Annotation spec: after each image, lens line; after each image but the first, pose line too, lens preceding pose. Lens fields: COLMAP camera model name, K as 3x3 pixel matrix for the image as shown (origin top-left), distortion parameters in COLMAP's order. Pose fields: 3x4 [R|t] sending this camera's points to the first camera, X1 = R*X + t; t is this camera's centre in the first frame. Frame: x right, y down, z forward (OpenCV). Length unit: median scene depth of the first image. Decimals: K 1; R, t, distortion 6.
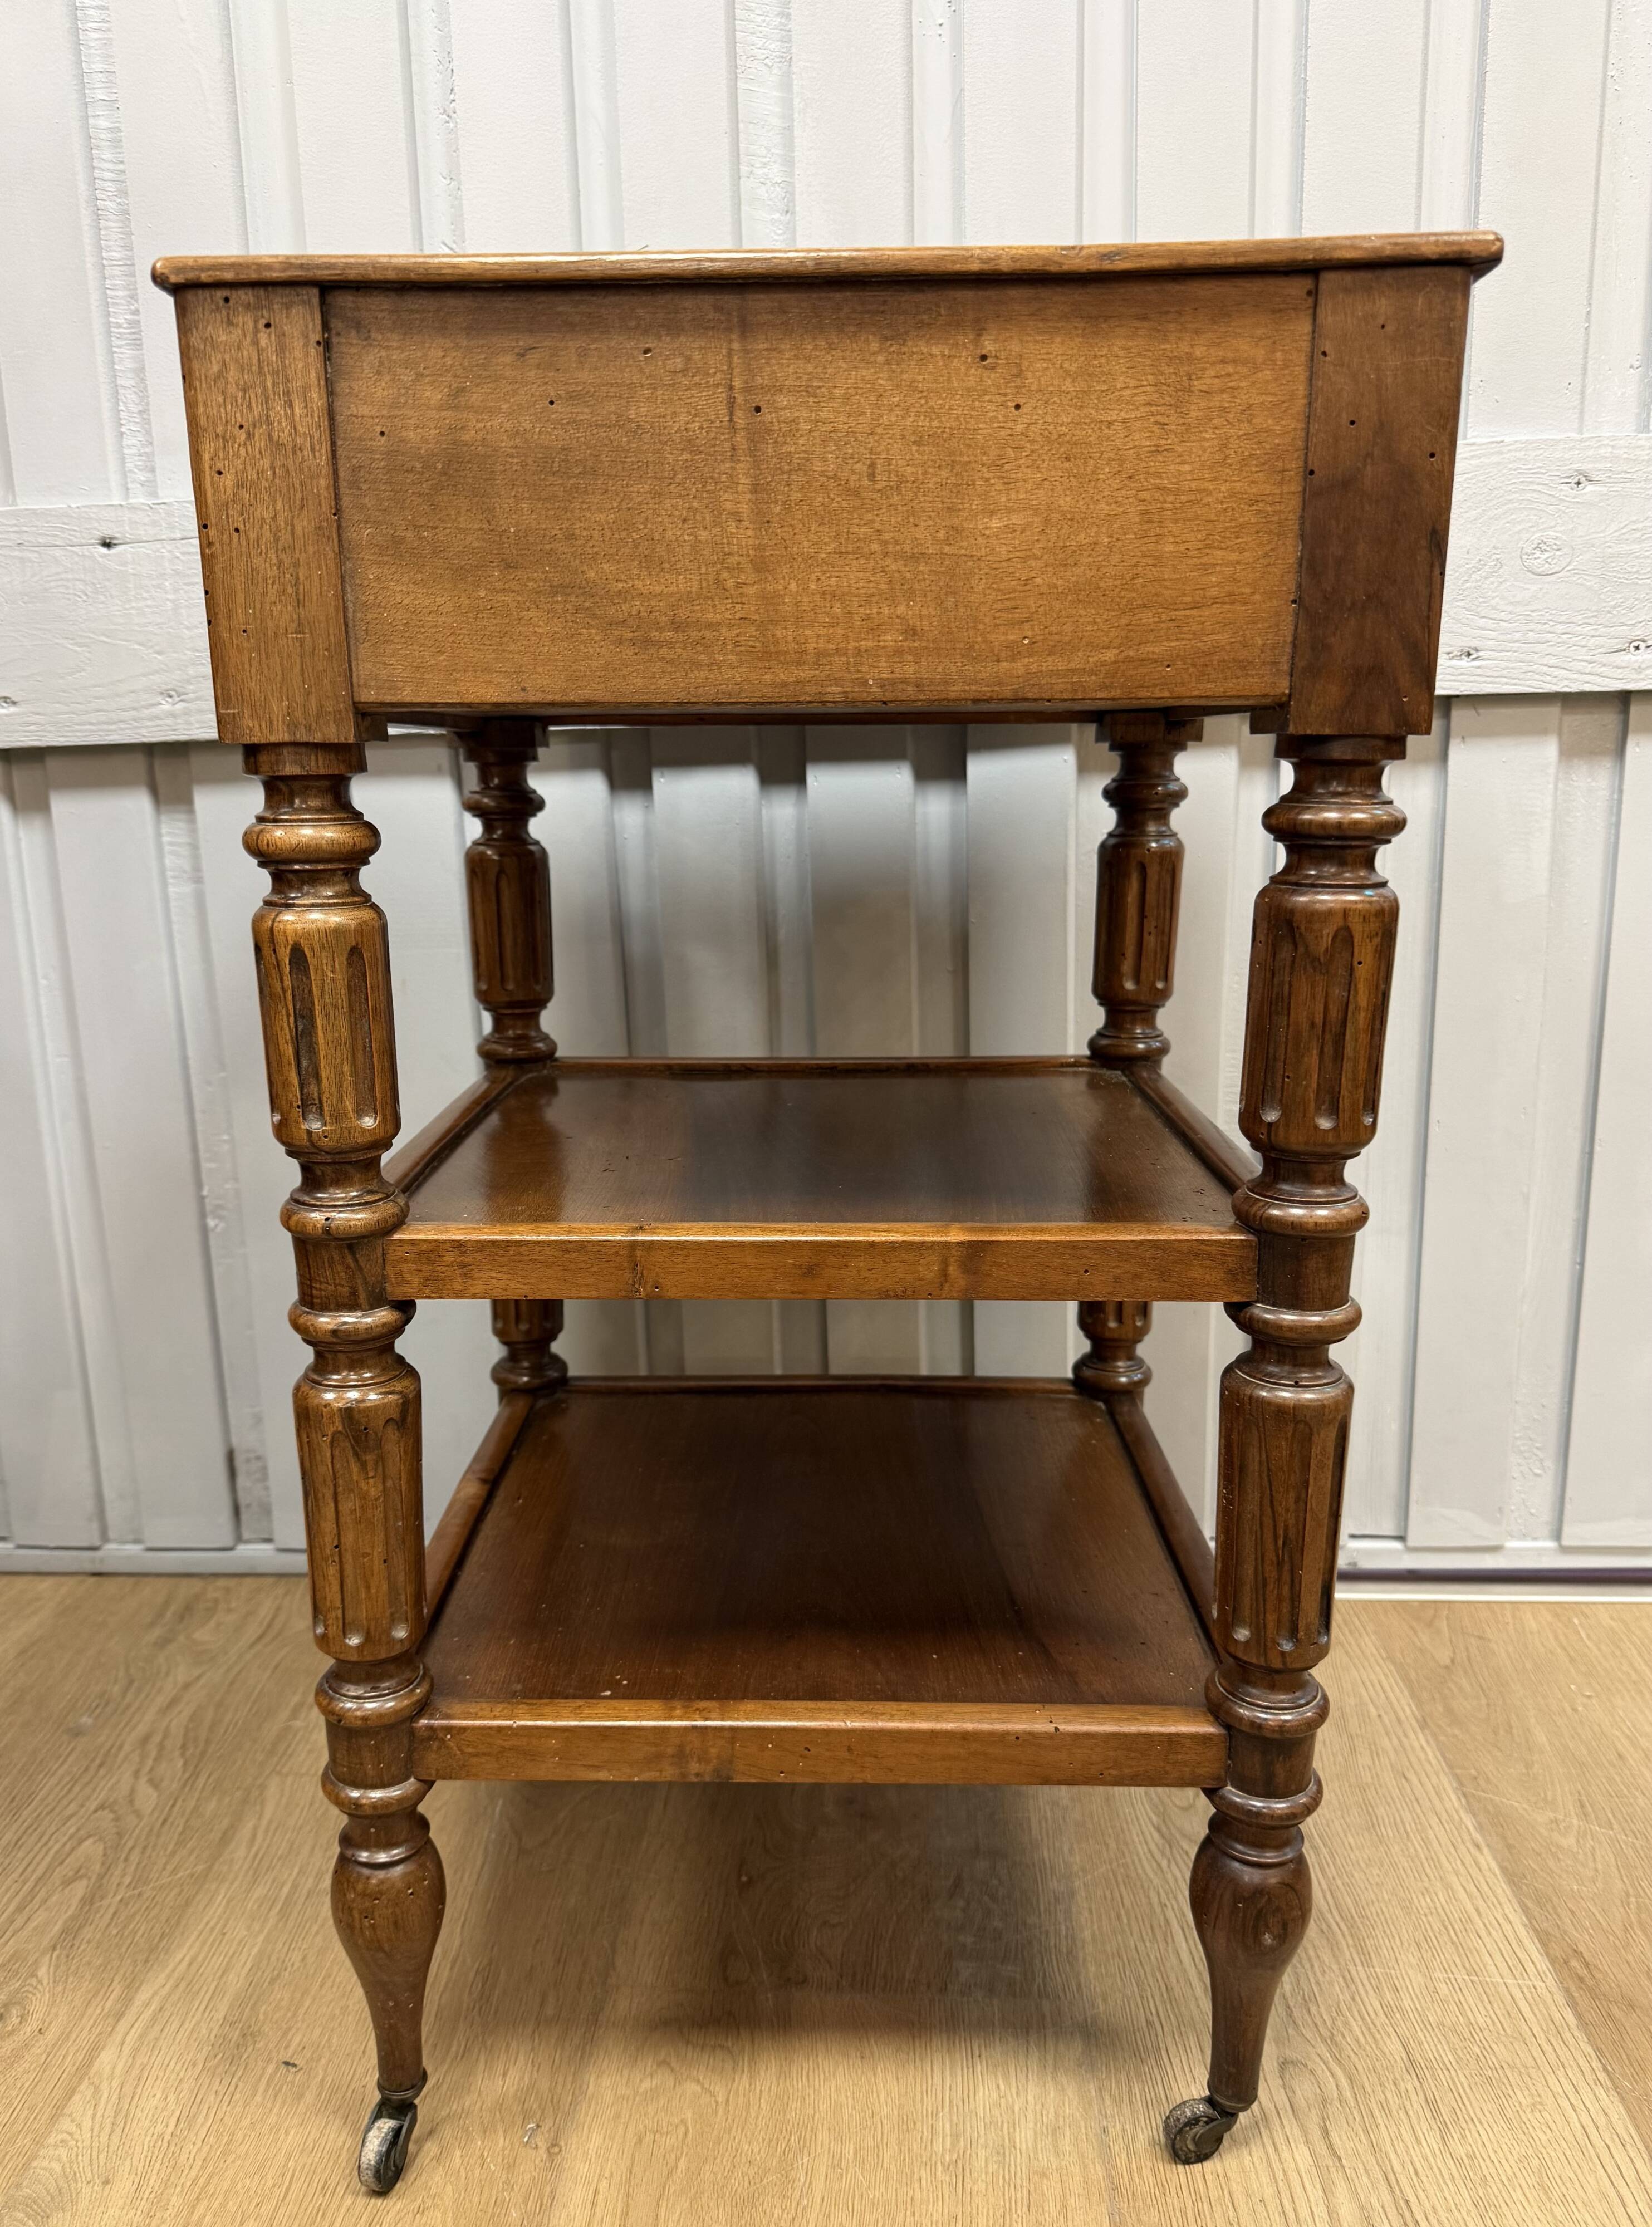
lens RADIAL K [[1682.1, 0, 791.3], [0, 1682.1, 1174.2], [0, 0, 1]] dist [-0.006007, -0.008921]
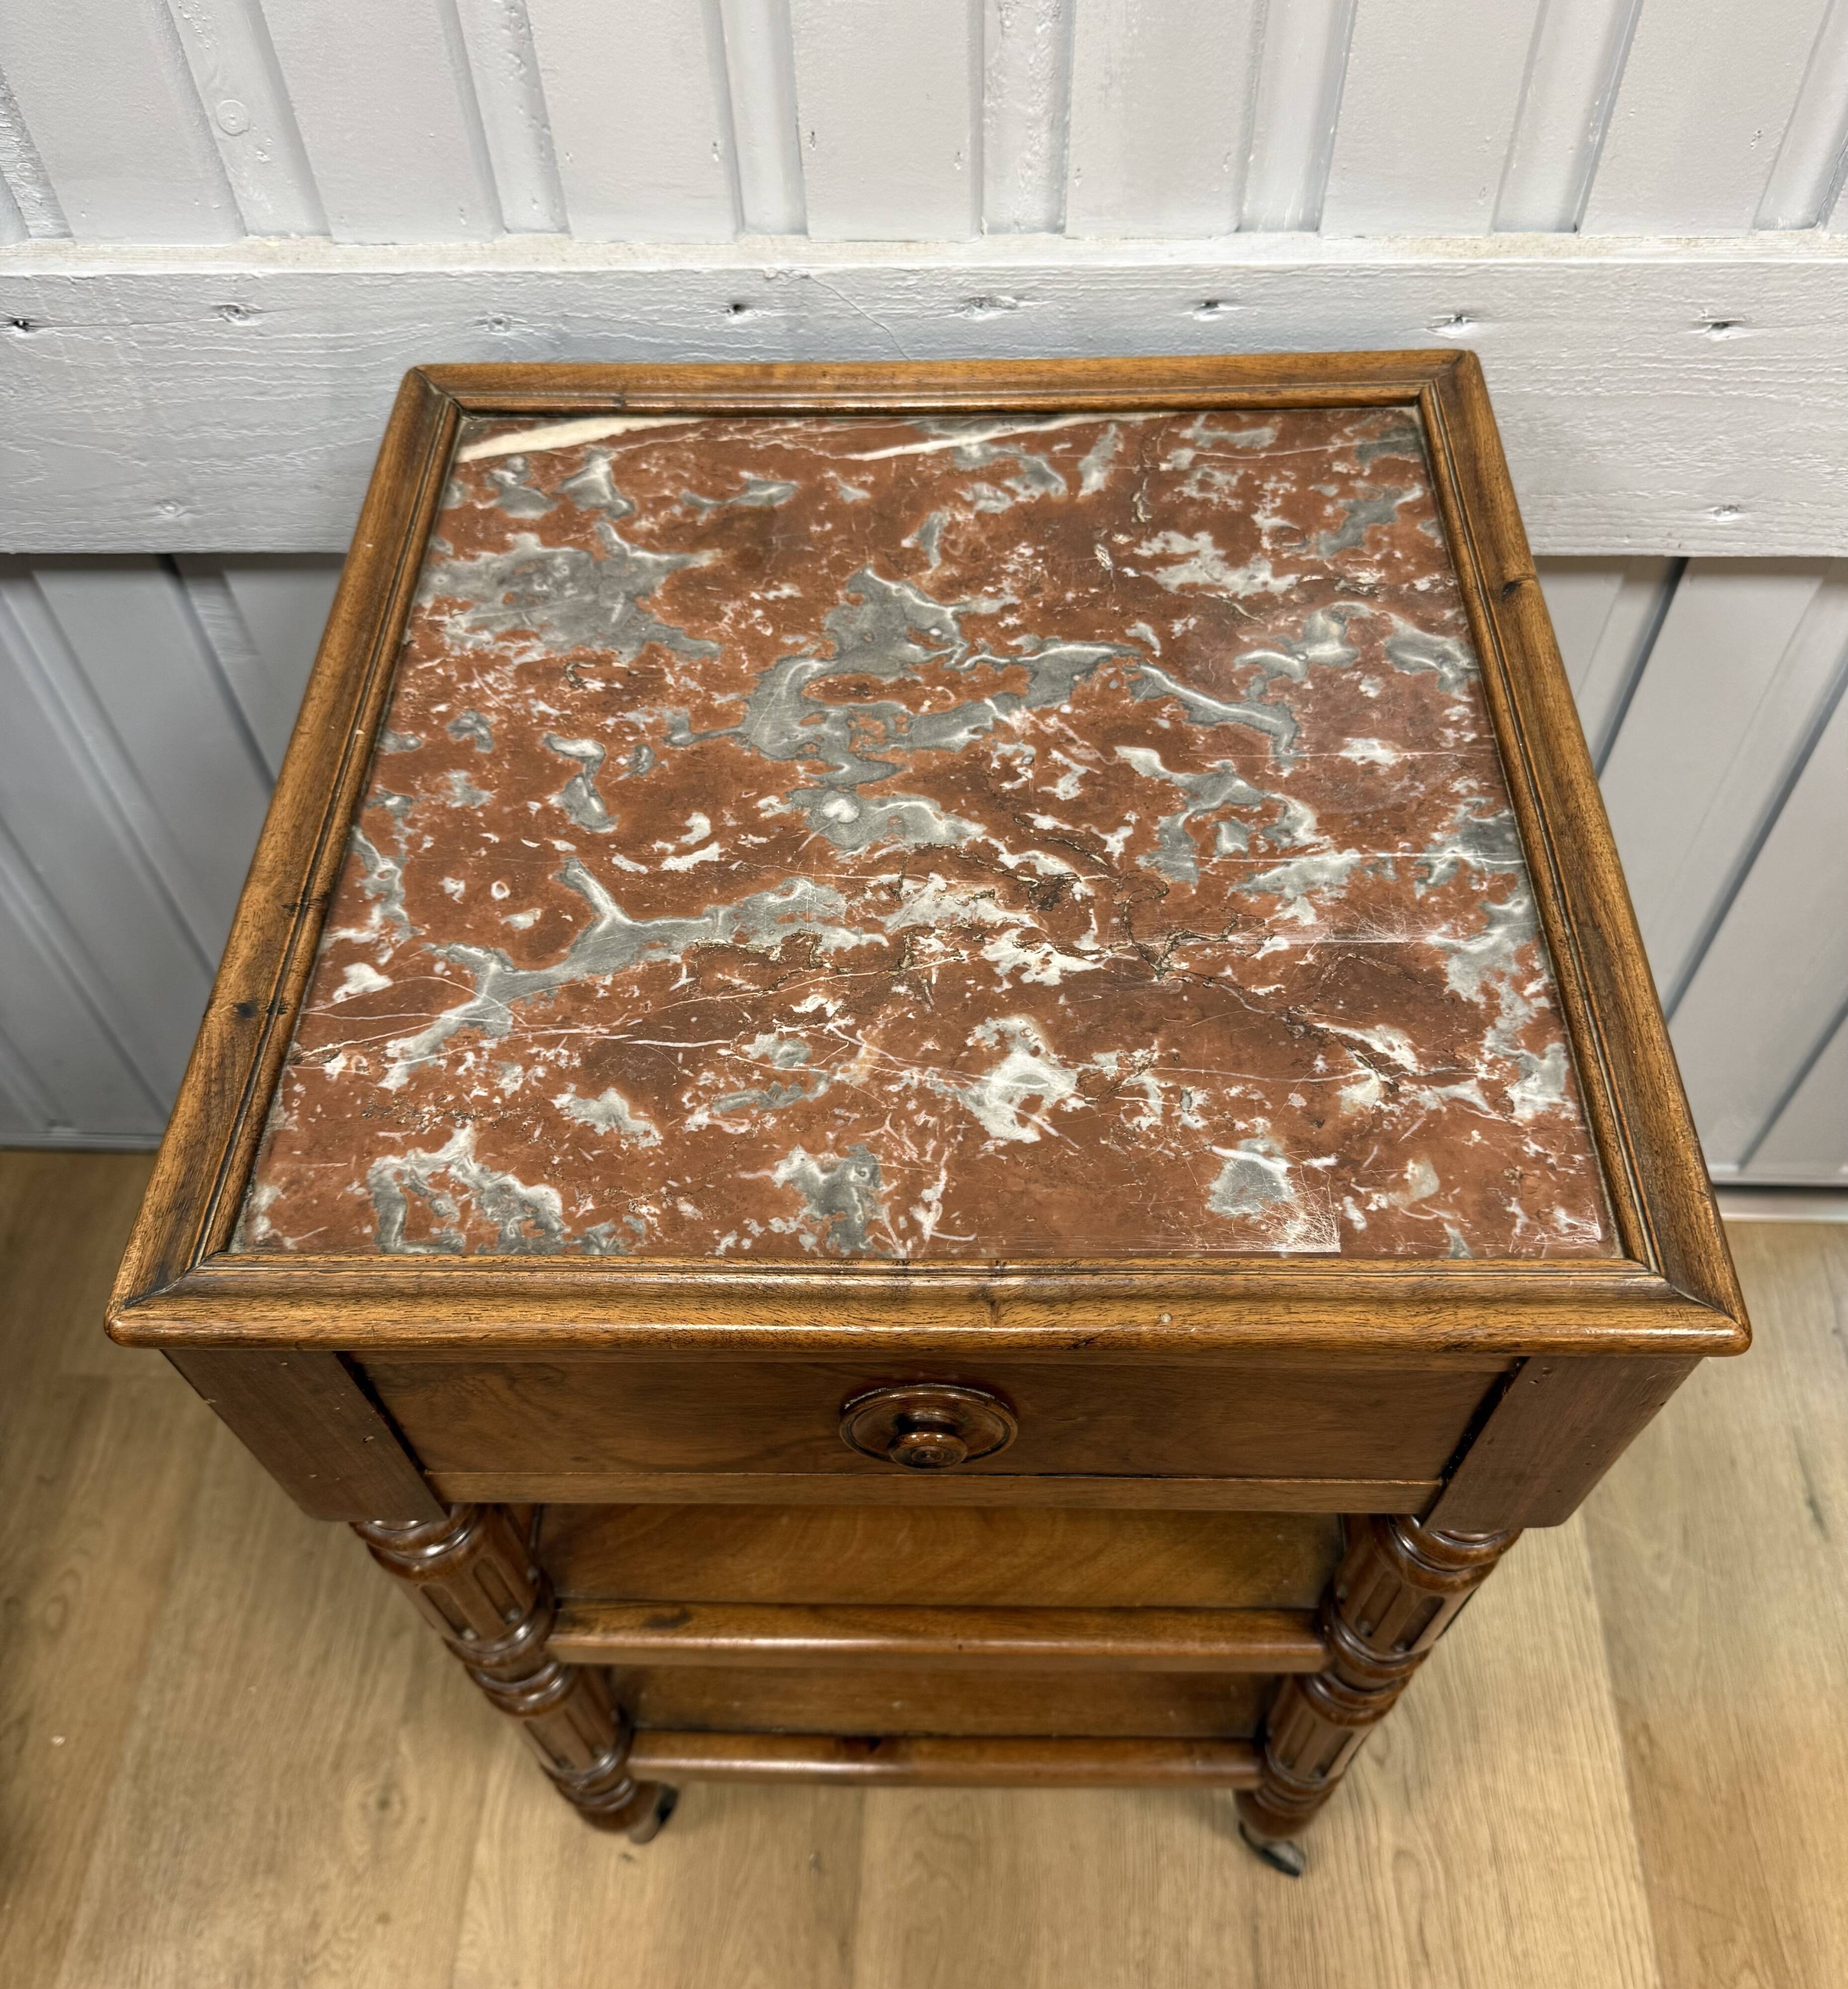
lens RADIAL K [[1776.7, 0, 916.3], [0, 1776.7, 994.3], [0, 0, 1]] dist [-0.007151, -0.012293]
pose [[0.999832, -0.013460, 0.012419, -0.071641], [0.002280, 0.764317, 0.644836, -0.713407], [-0.018172, -0.644700, 0.764220, 0.321092]]
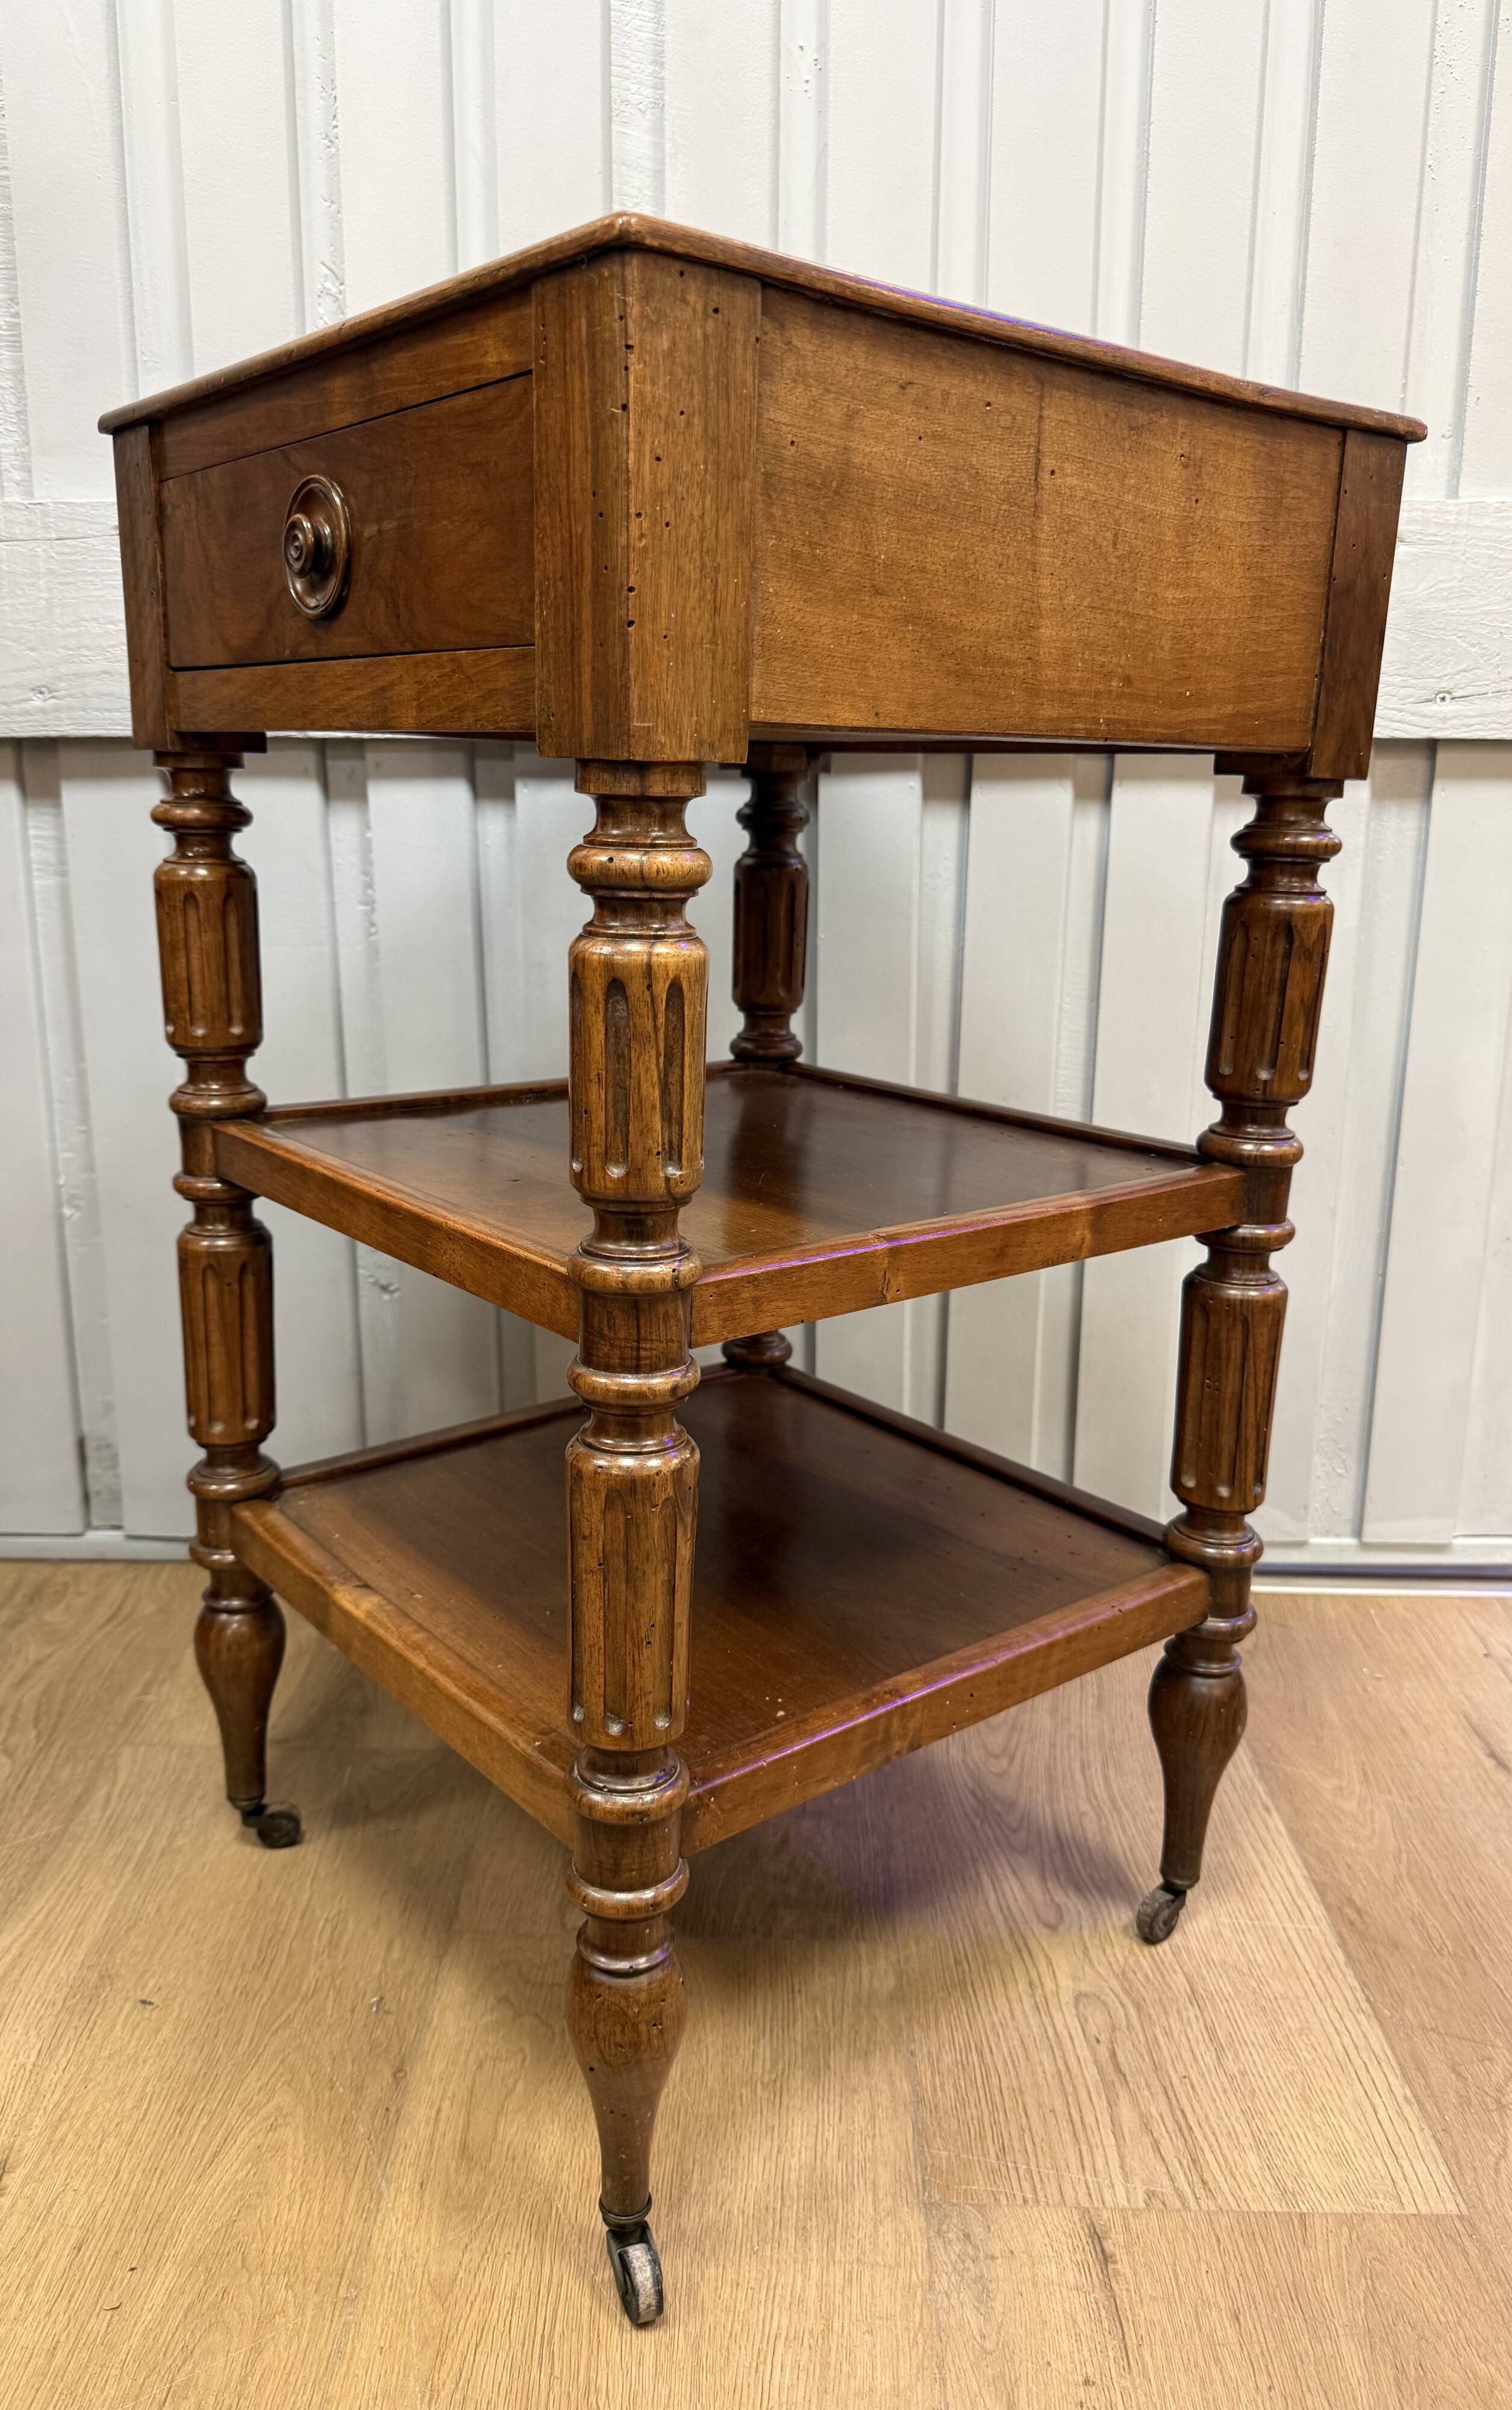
lens RADIAL K [[1728.6, 0, 741.3], [0, 1728.6, 1202.0], [0, 0, 1]] dist [-0.010478, -0.005134]
pose [[0.998153, 0.020663, 0.057122, 0.001163], [-0.020867, 0.999778, 0.002983, 0.014768], [-0.057047, -0.004169, 0.998363, -0.082053]]
